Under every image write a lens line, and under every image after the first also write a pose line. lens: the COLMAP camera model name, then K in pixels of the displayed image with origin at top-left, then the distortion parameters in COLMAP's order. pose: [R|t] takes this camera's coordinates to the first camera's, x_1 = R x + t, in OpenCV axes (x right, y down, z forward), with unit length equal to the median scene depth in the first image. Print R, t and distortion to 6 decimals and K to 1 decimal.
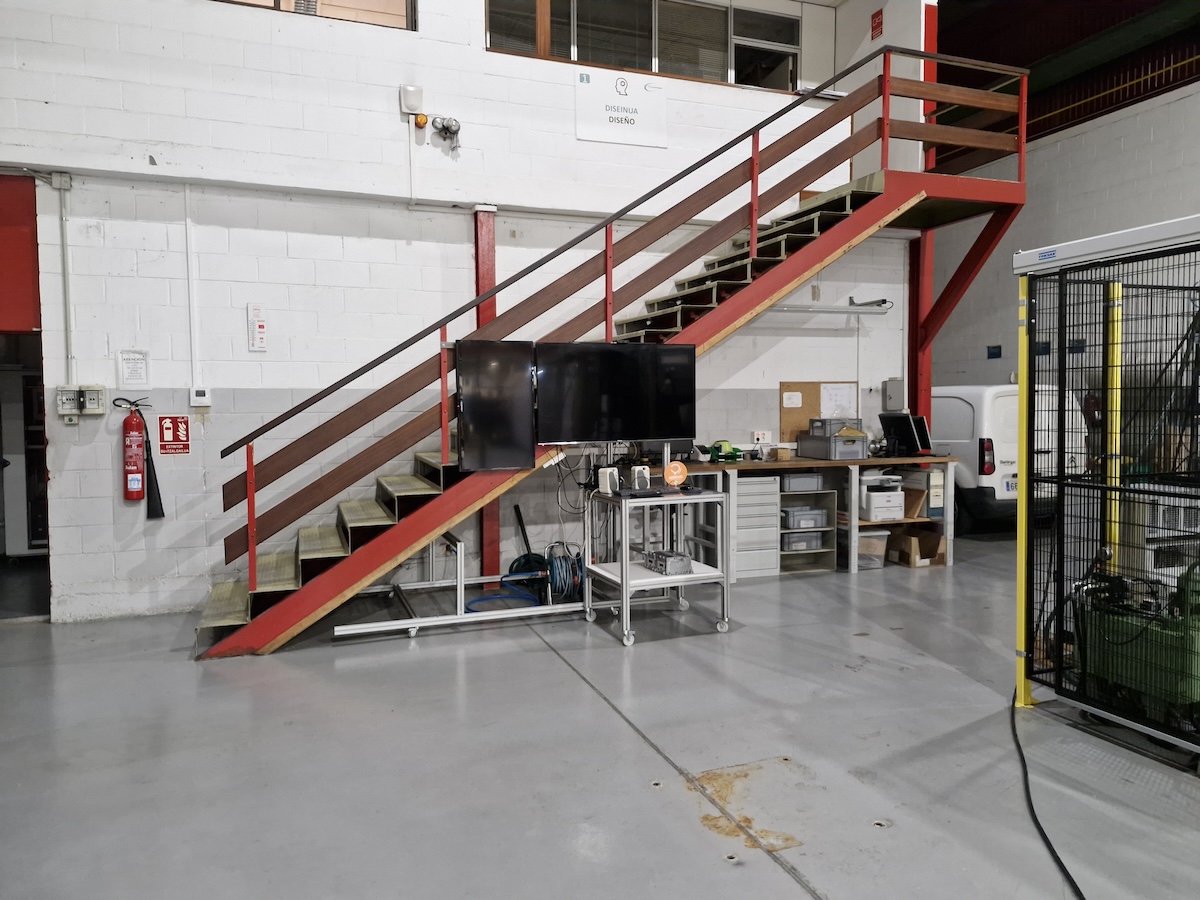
lens RADIAL K [[812.8, 0, 604.2], [0, 812.8, 452.8], [0, 0, 1]] dist [0.024054, -0.003895]
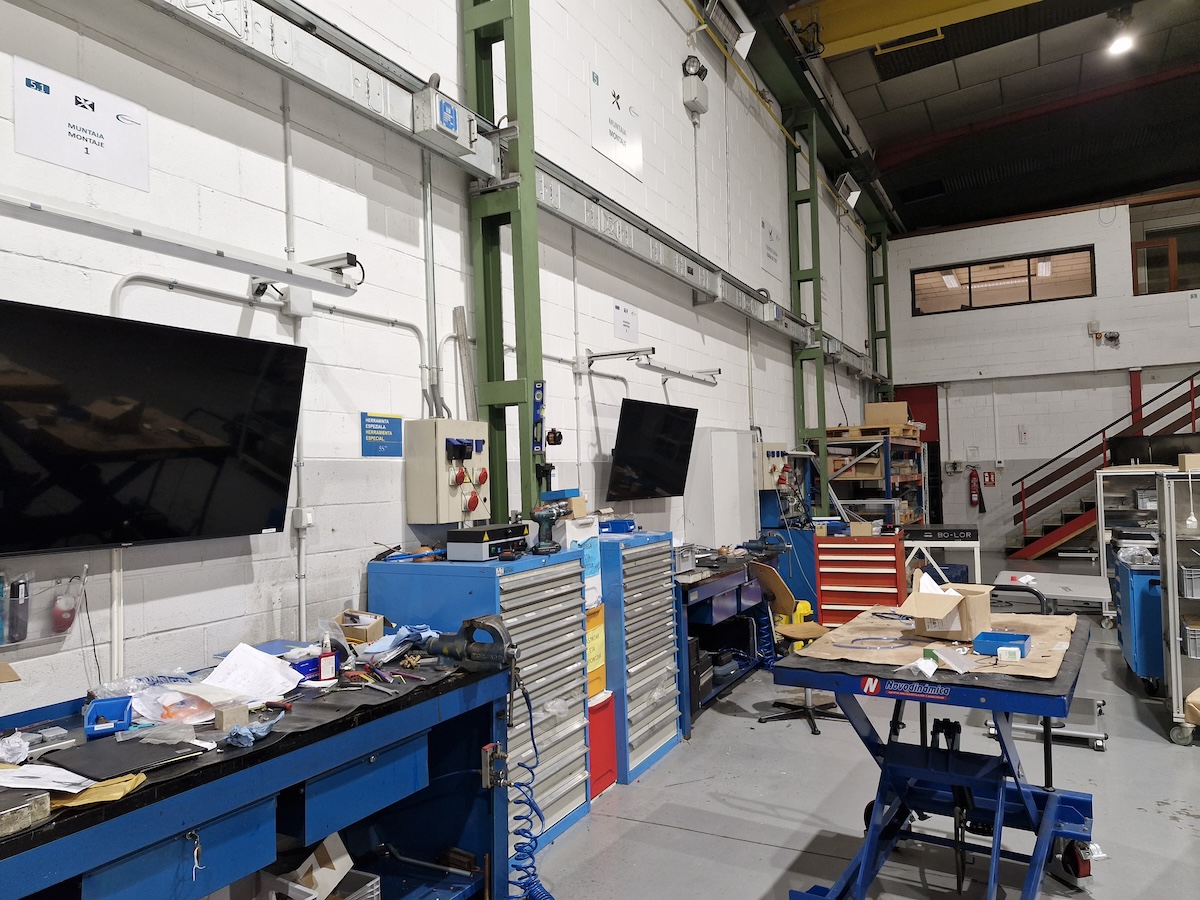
lens RADIAL K [[812.8, 0, 604.6], [0, 812.8, 459.2], [0, 0, 1]] dist [0.024054, -0.003895]
pose [[0.652929, -0.038698, -0.756430, 0.598859], [-0.007827, 0.998296, -0.057828, 0.071670], [0.757379, 0.043678, 0.651513, -1.524510]]
